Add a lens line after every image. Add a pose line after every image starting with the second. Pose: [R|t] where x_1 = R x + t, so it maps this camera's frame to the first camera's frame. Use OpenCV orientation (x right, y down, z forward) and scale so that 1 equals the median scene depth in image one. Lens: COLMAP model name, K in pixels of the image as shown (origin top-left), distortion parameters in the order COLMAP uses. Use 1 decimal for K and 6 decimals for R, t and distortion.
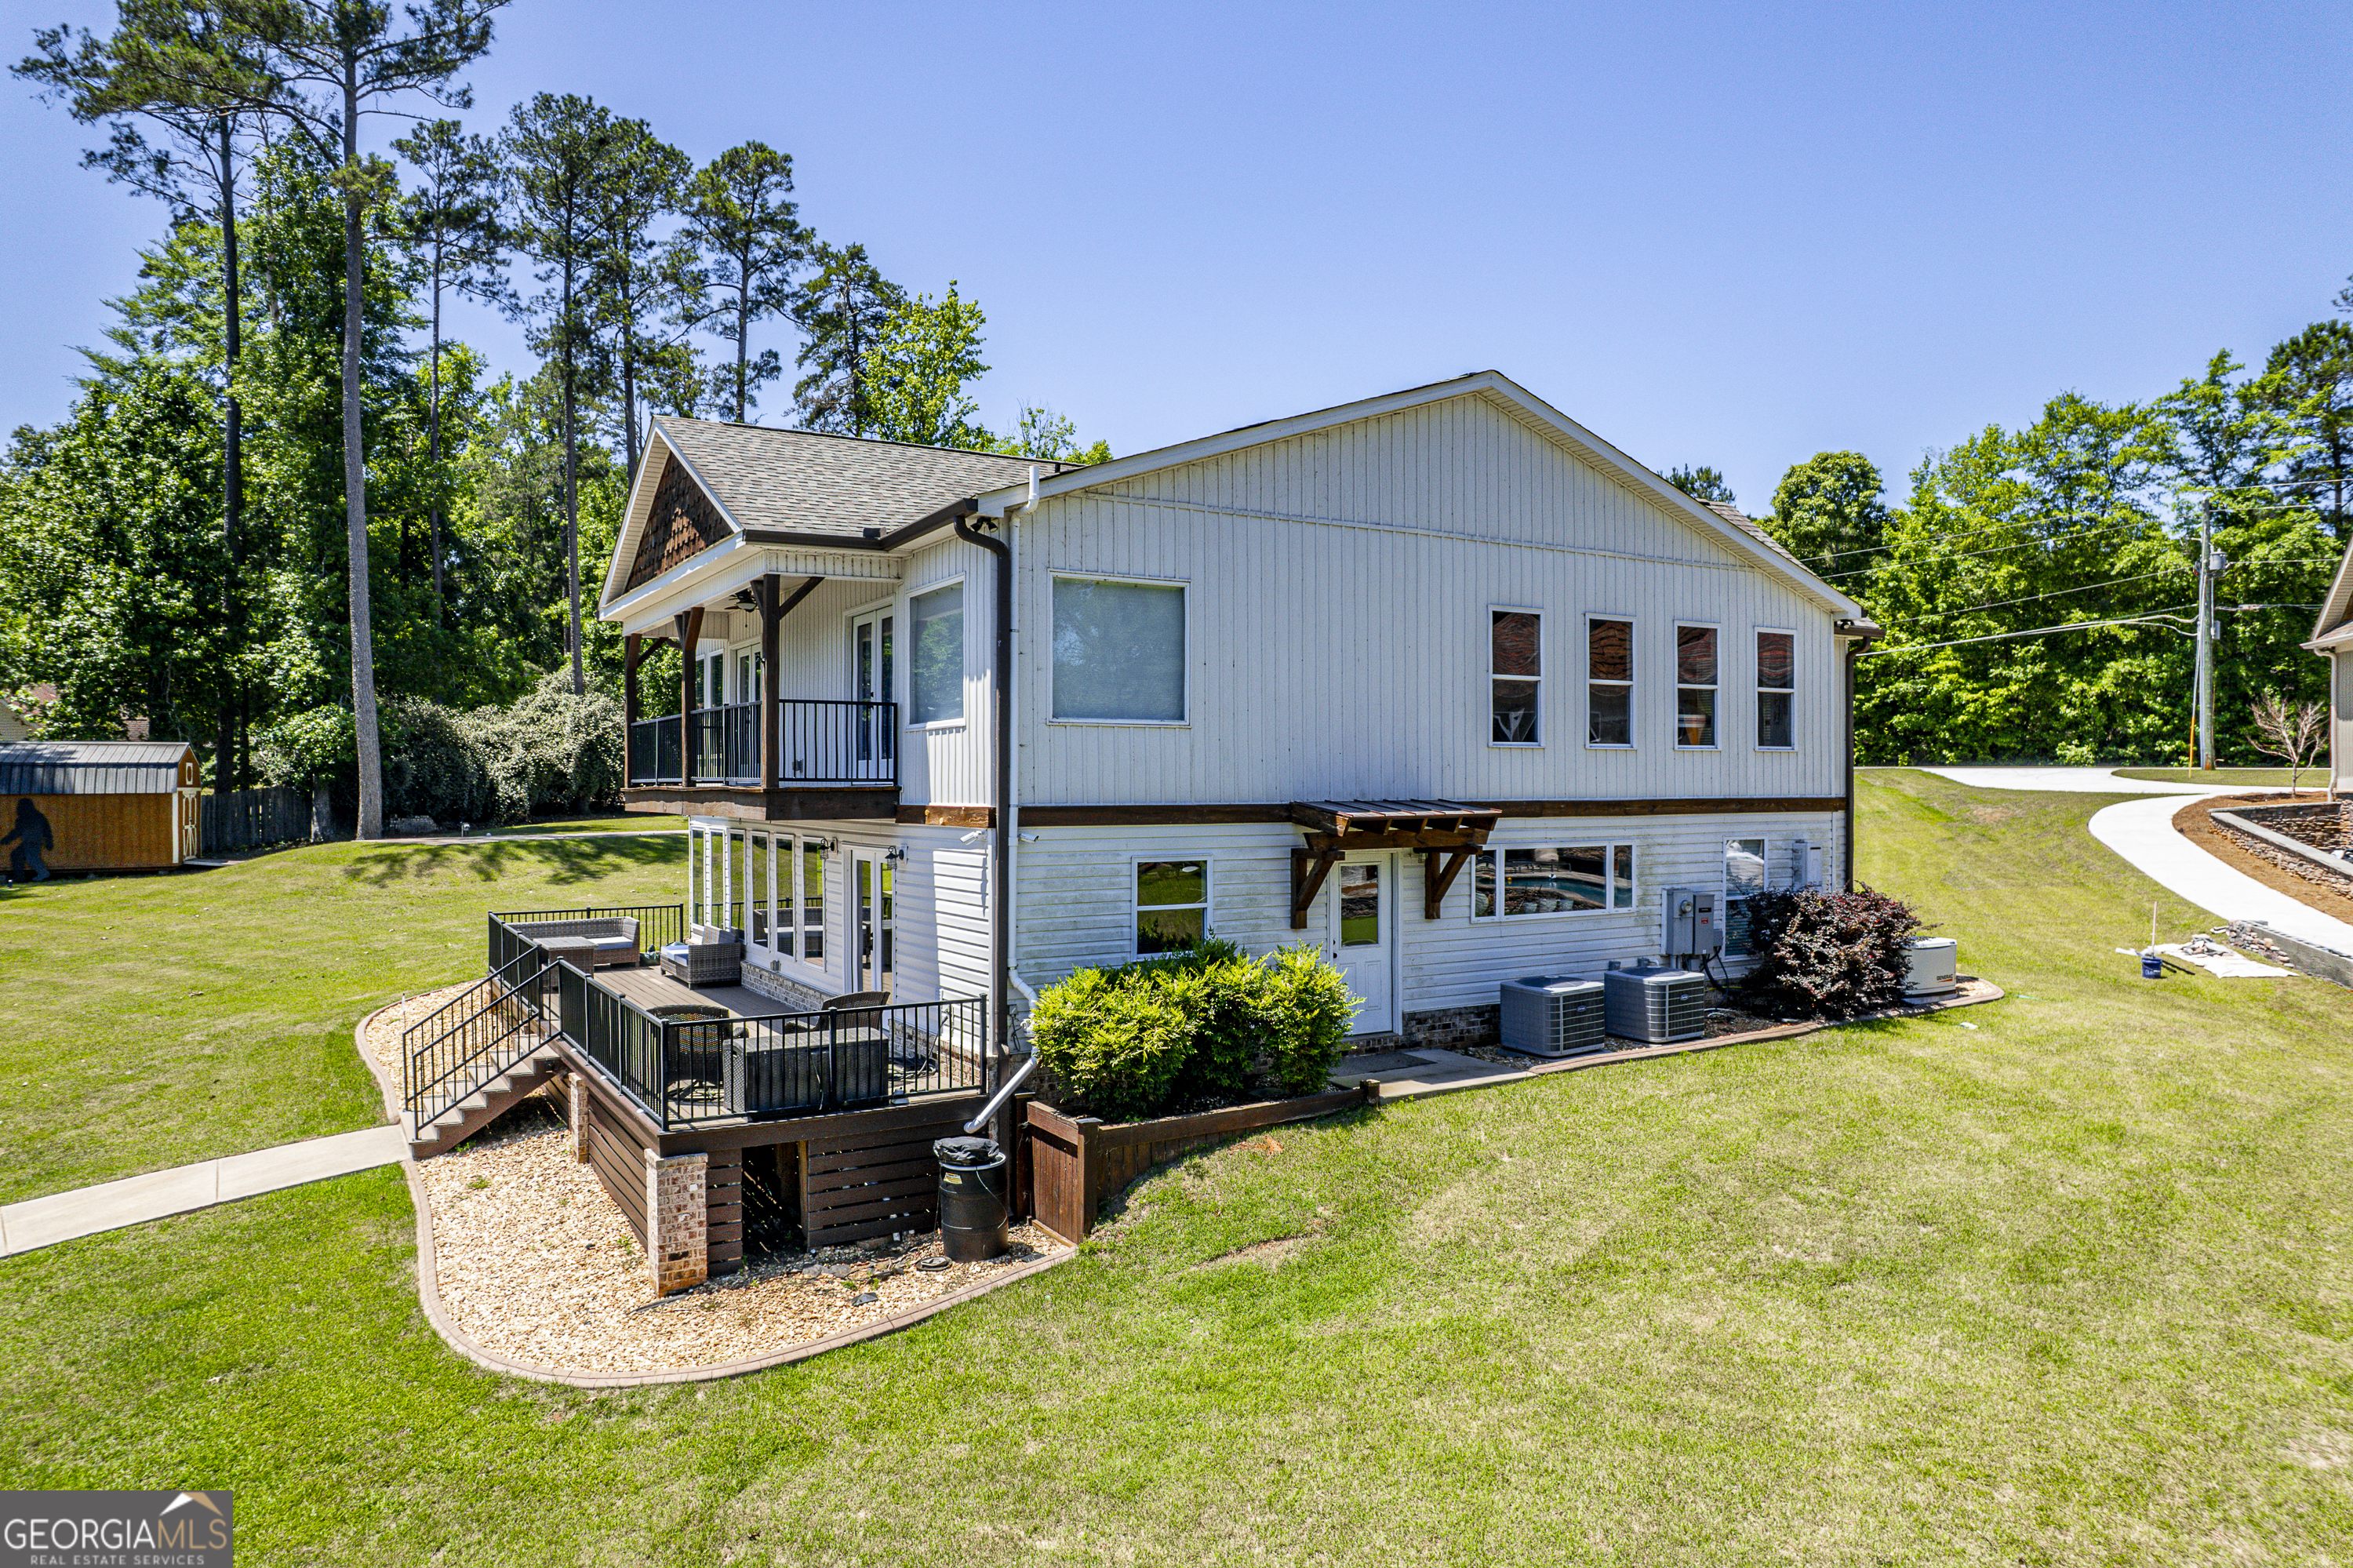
lens RADIAL K [[1504.8, 0, 1189.8], [0, 1504.8, 789.1], [0, 0, 1]] dist [-0.080789, 0.069664]
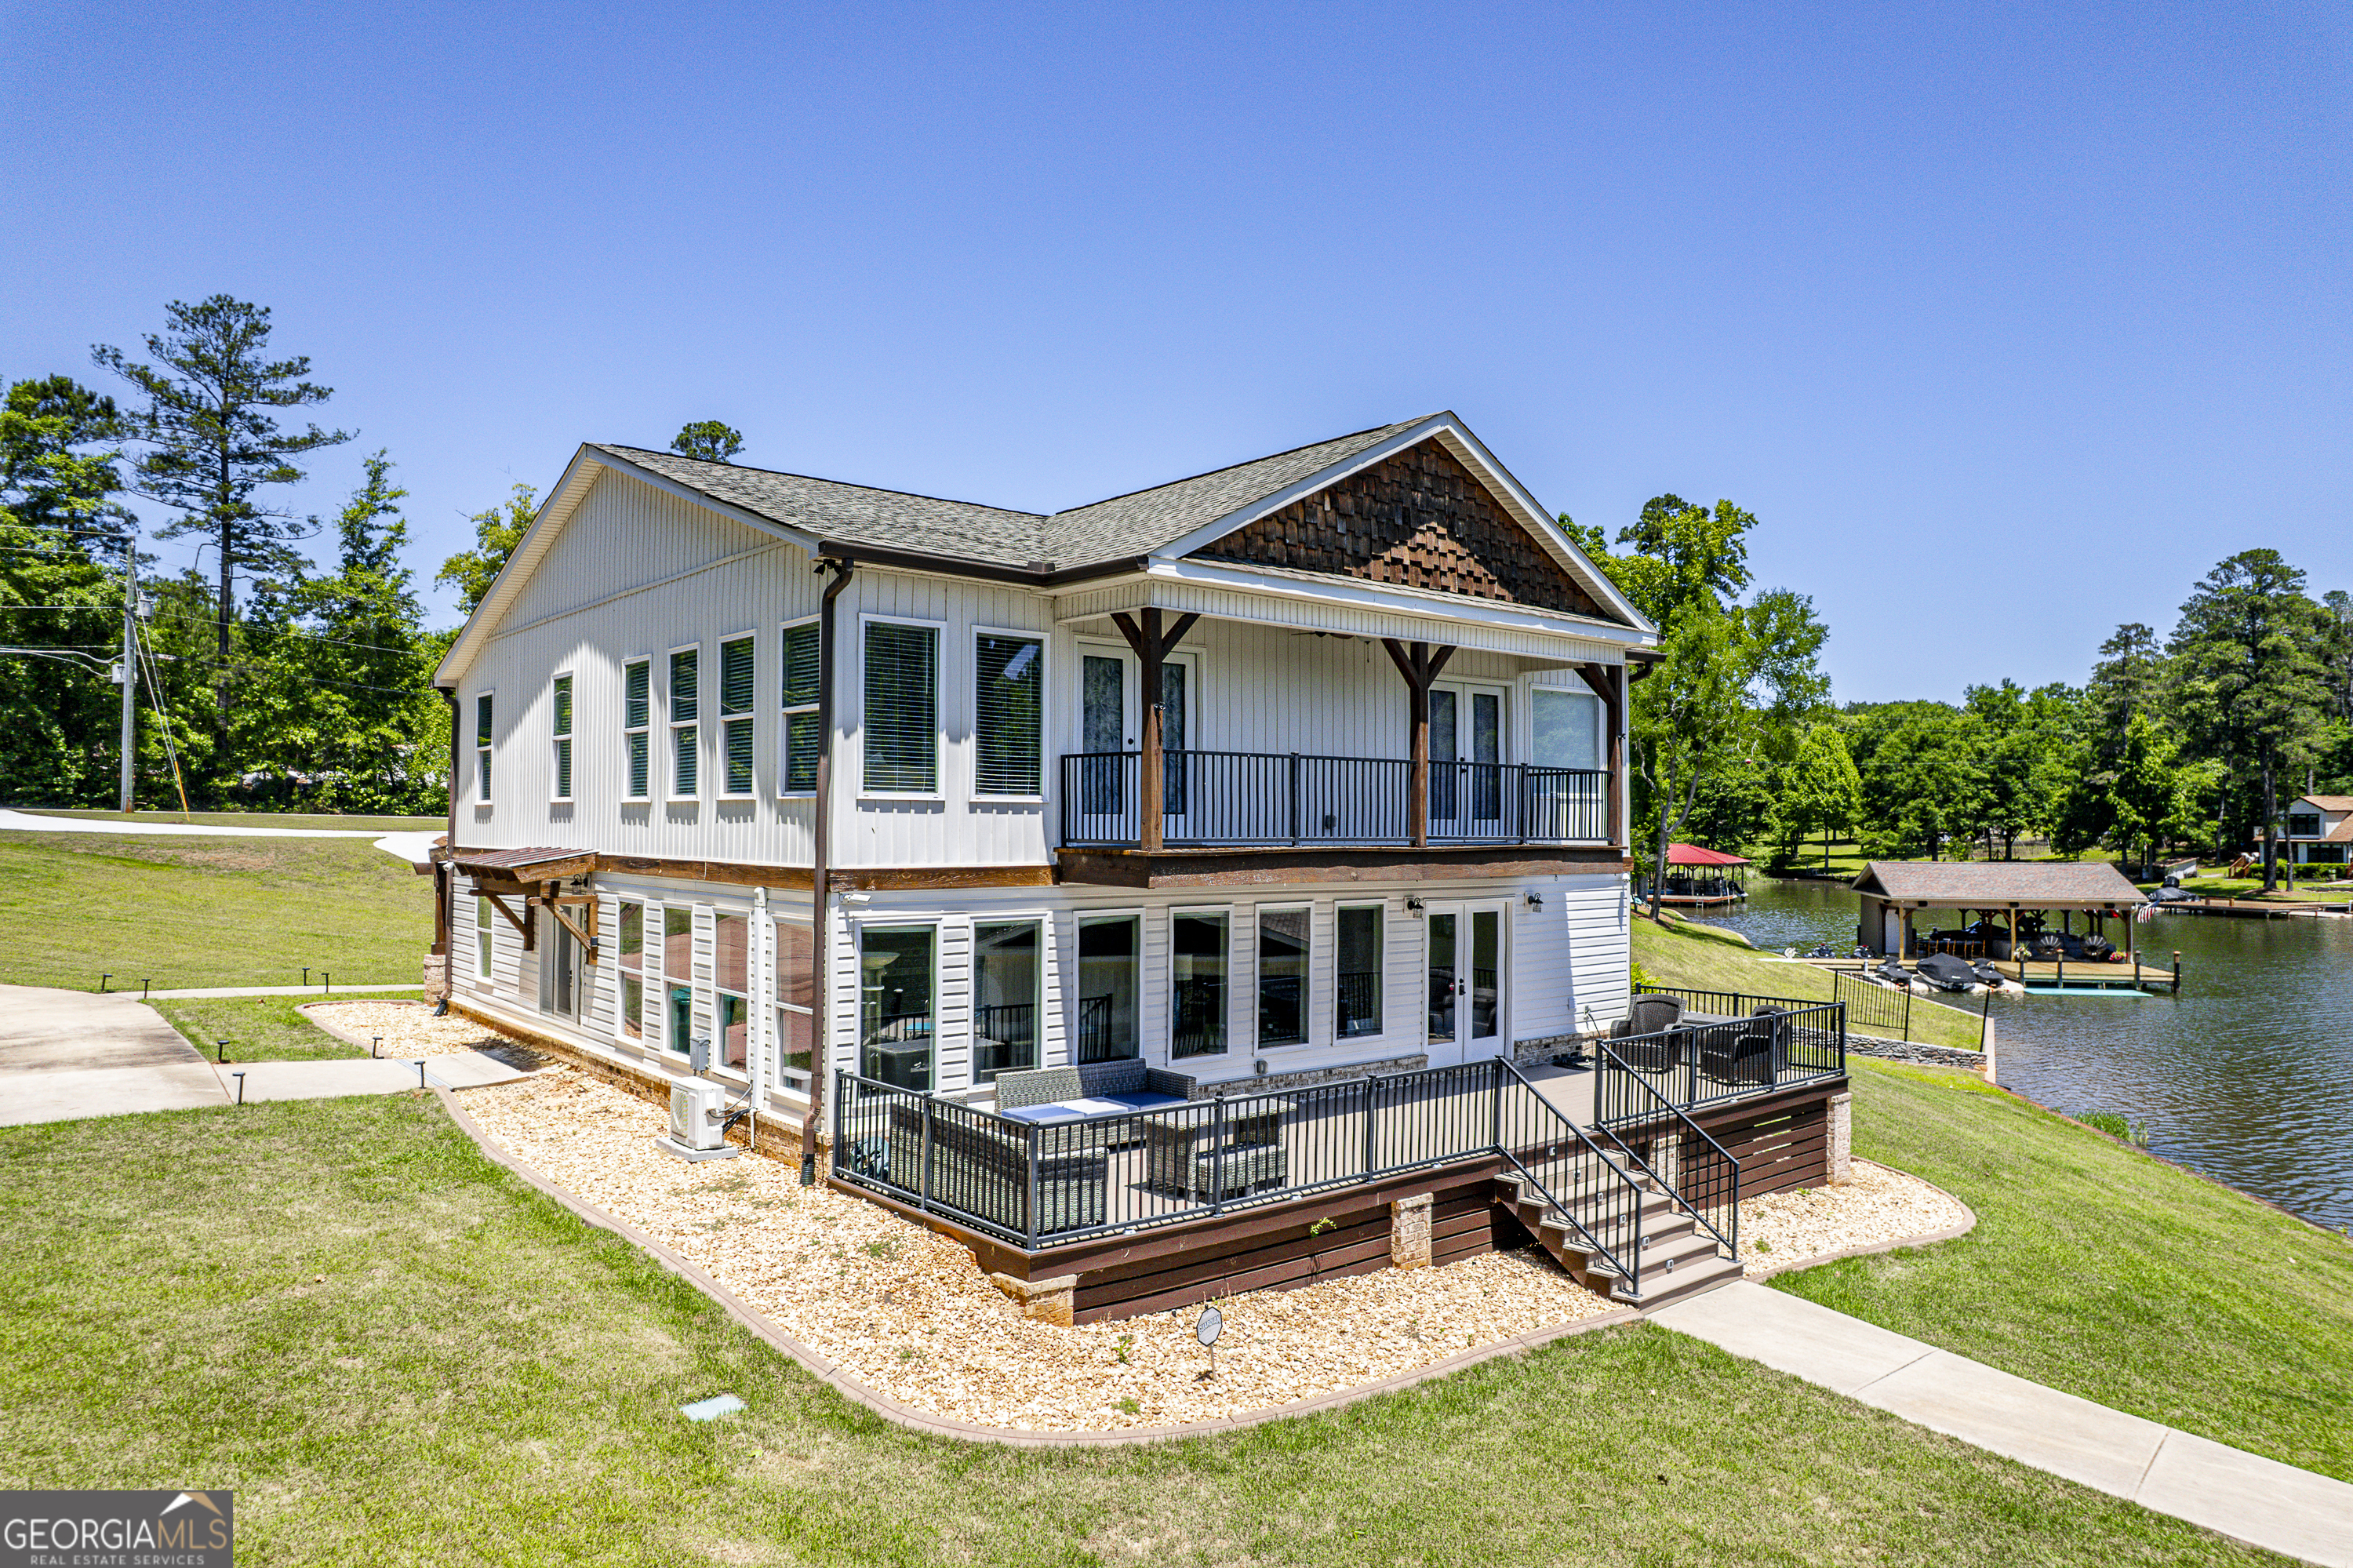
lens RADIAL K [[1504.8, 0, 1176.4], [0, 1504.8, 799.7], [0, 0, 1]] dist [-0.080789, 0.069664]
pose [[-0.144315, 0.016691, 0.989391, -0.333971], [-0.000305, 0.999857, -0.016912, -0.004325], [-0.989532, -0.002742, -0.144289, 0.359046]]
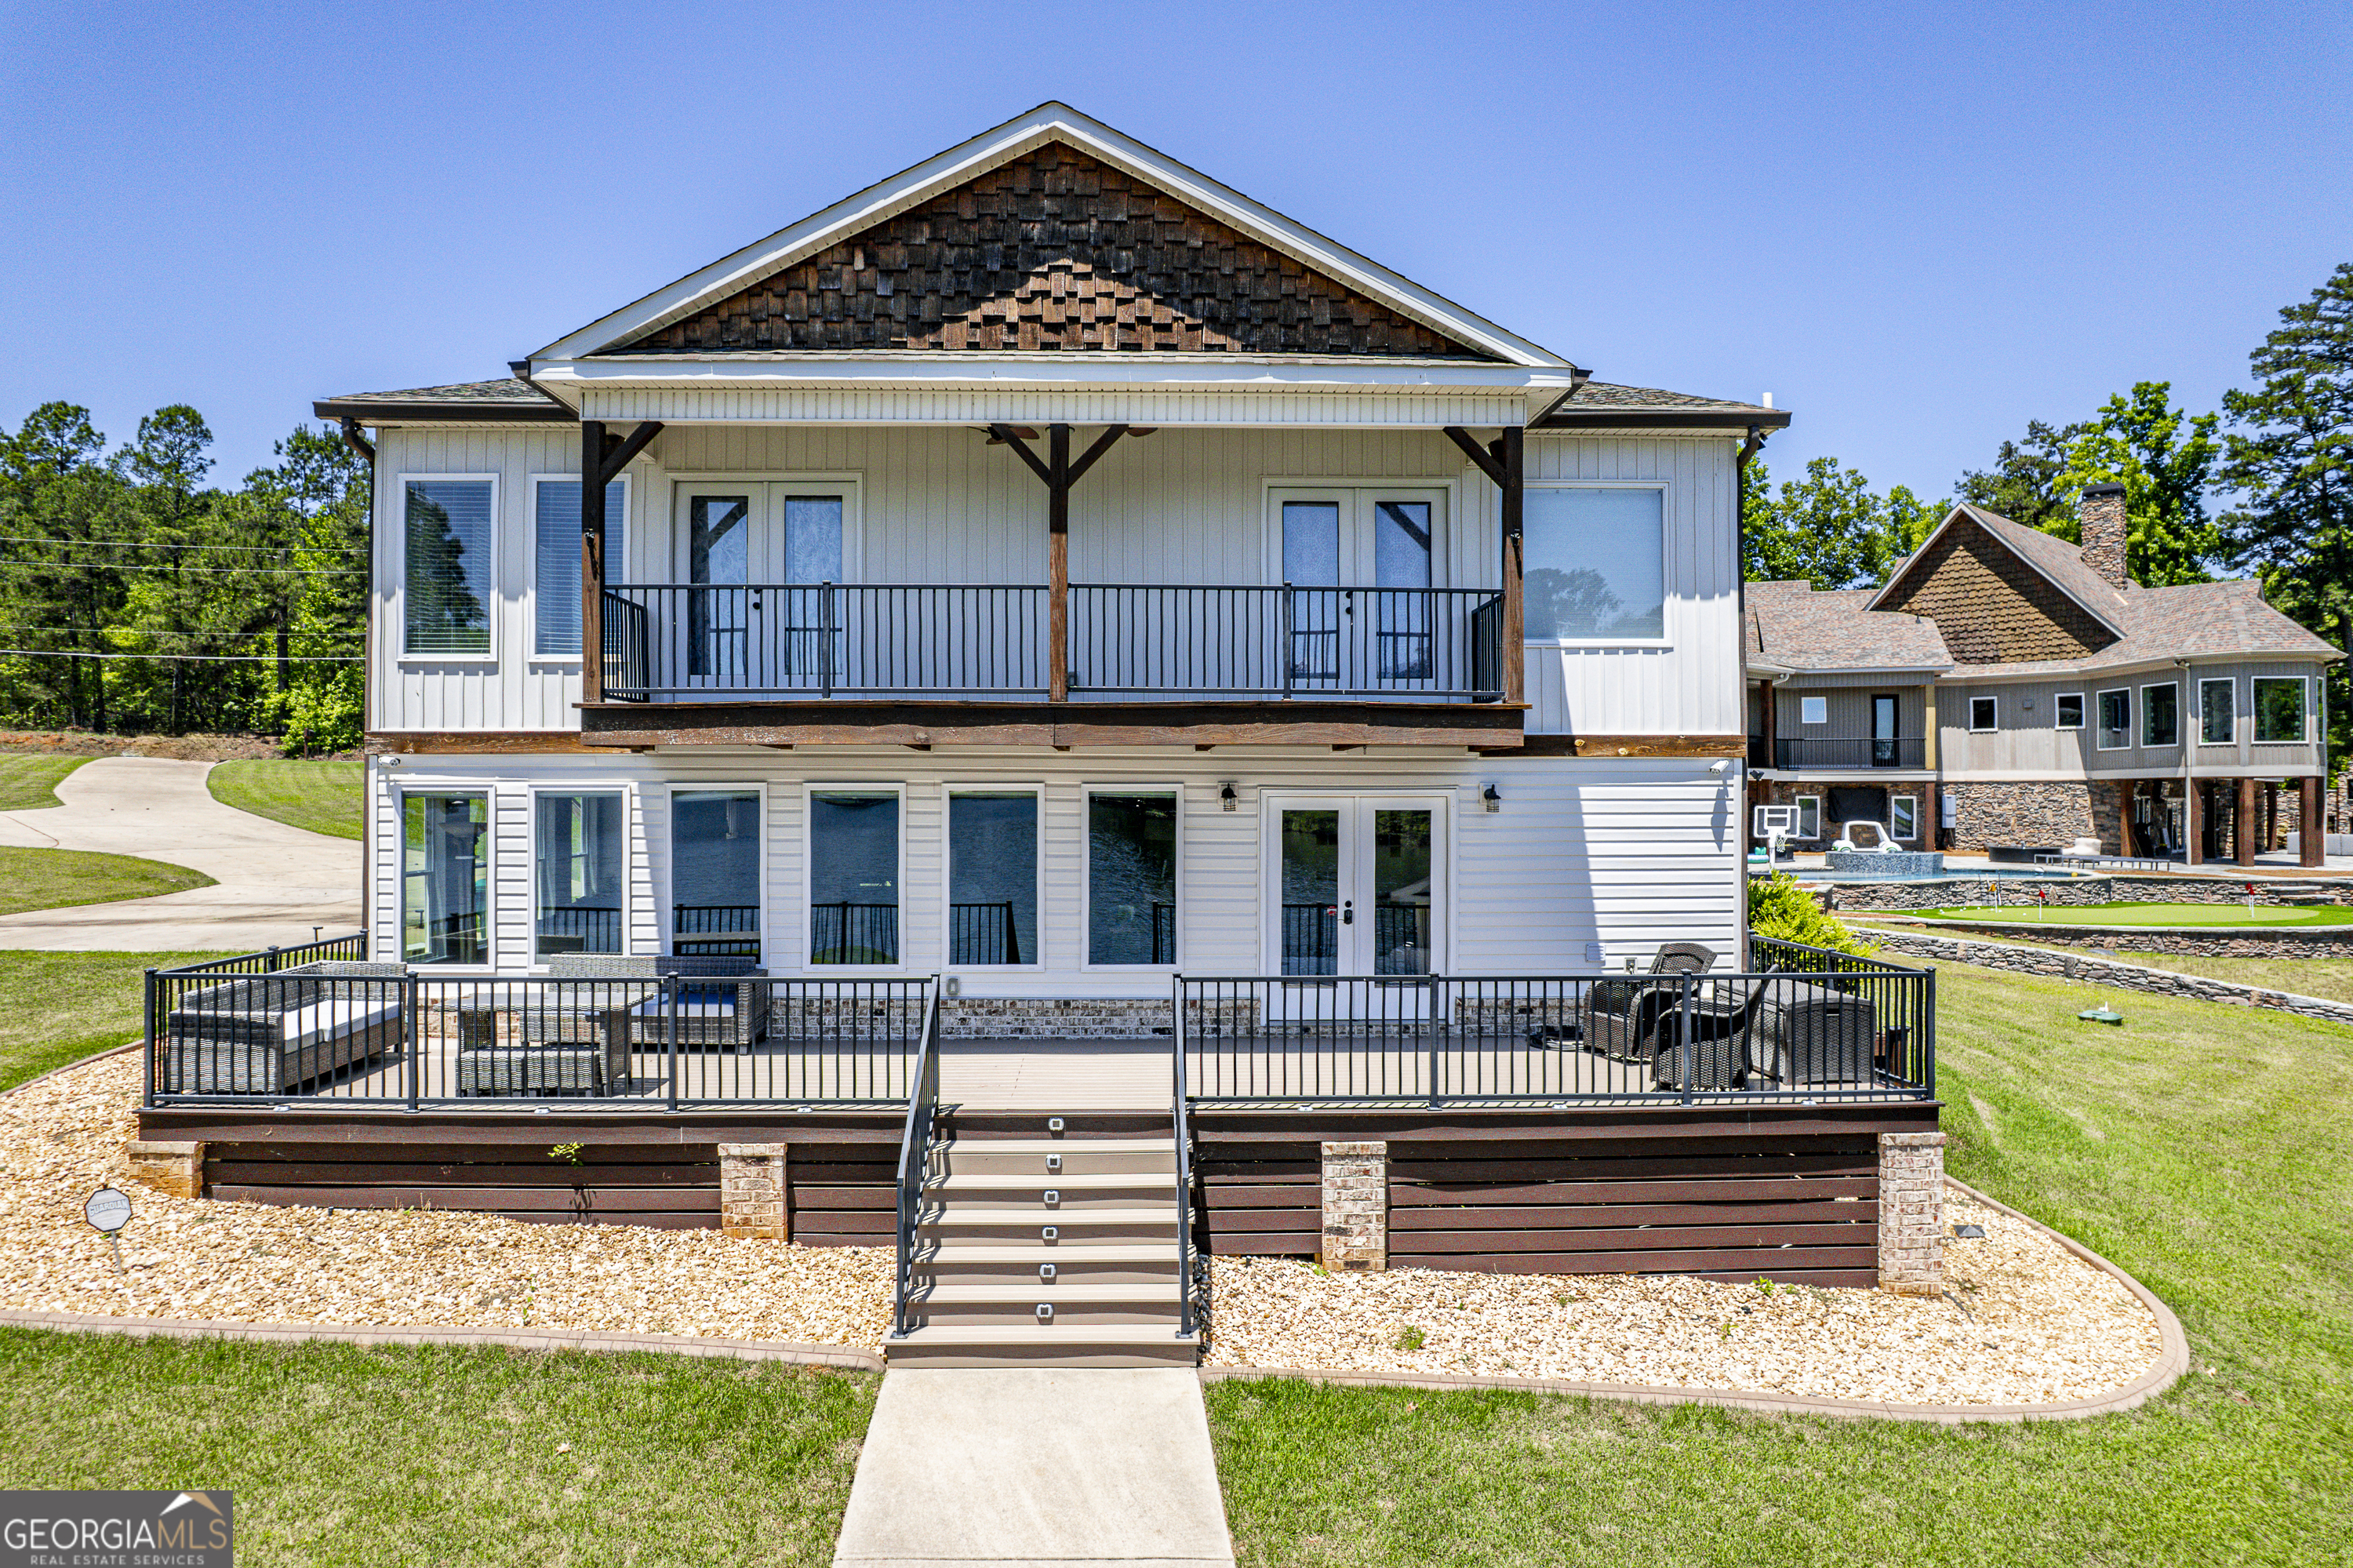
lens RADIAL K [[1504.8, 0, 1182.8], [0, 1504.8, 795.3], [0, 0, 1]] dist [-0.080789, 0.069664]
pose [[0.489700, 0.001815, 0.871889, -0.247099], [0.003376, 0.999986, -0.003978, 0.011500], [-0.871884, 0.004891, 0.489688, 0.181328]]
